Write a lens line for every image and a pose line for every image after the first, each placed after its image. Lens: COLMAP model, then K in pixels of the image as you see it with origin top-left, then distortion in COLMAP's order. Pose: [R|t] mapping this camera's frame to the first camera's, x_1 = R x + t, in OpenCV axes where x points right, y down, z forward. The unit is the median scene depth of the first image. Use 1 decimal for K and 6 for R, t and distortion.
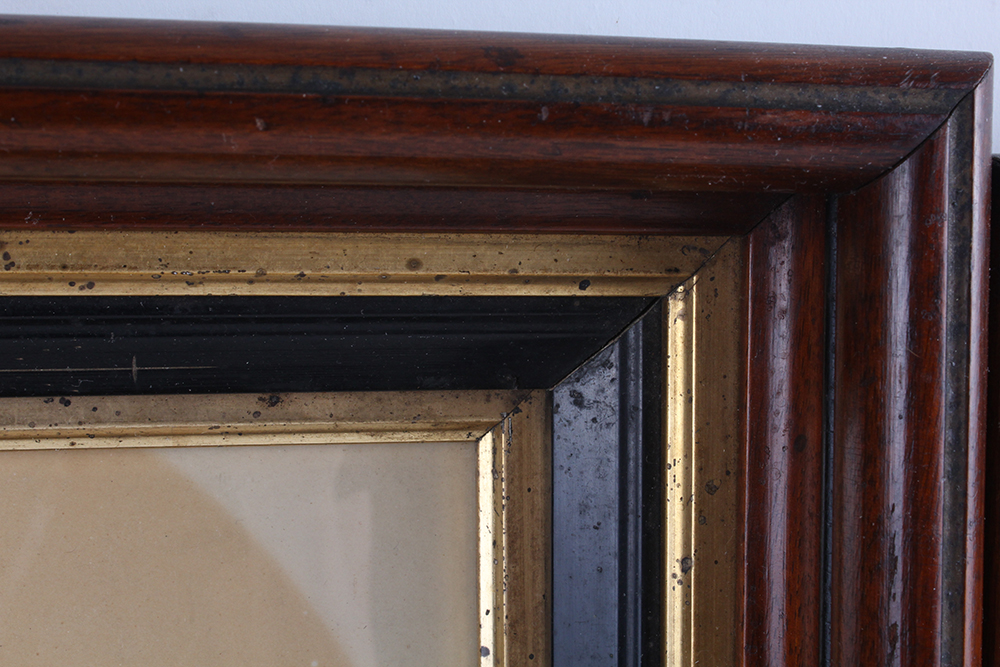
lens RADIAL K [[1780.1, 0, 500.0], [0, 1780.1, 333.5], [0, 0, 1]] dist [-0.005037, -0.006047]
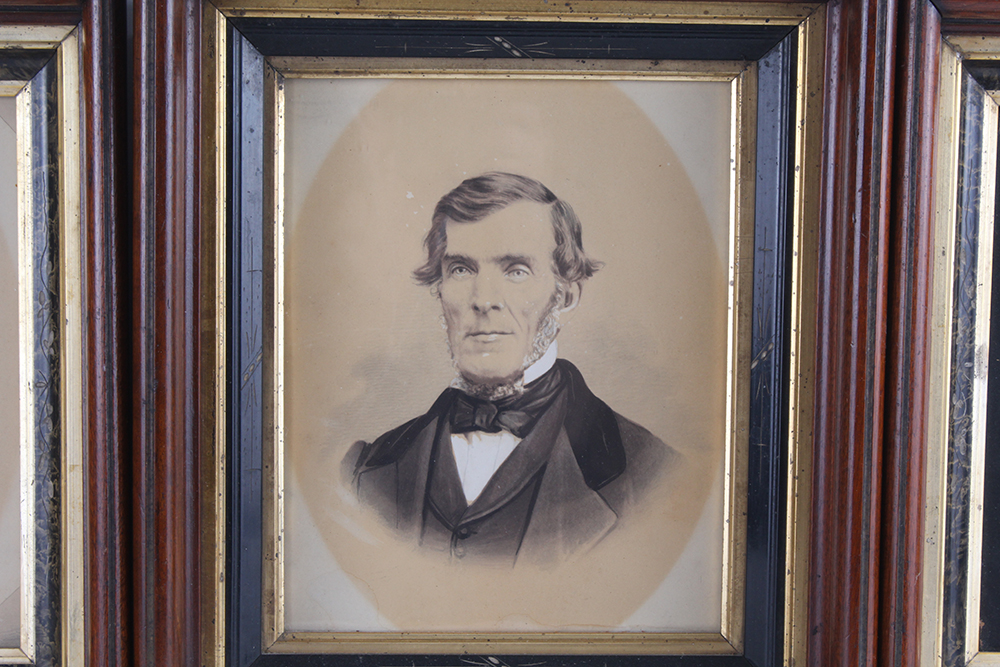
lens RADIAL K [[2519.9, 0, 500.0], [0, 2519.9, 333.5], [0, 0, 1]] dist [0.090741, 0.380870]
pose [[0.985188, 0.026945, -0.169348, 0.315356], [-0.017596, 0.998249, 0.056466, 0.244365], [0.170573, -0.052650, 0.983937, -2.980226]]
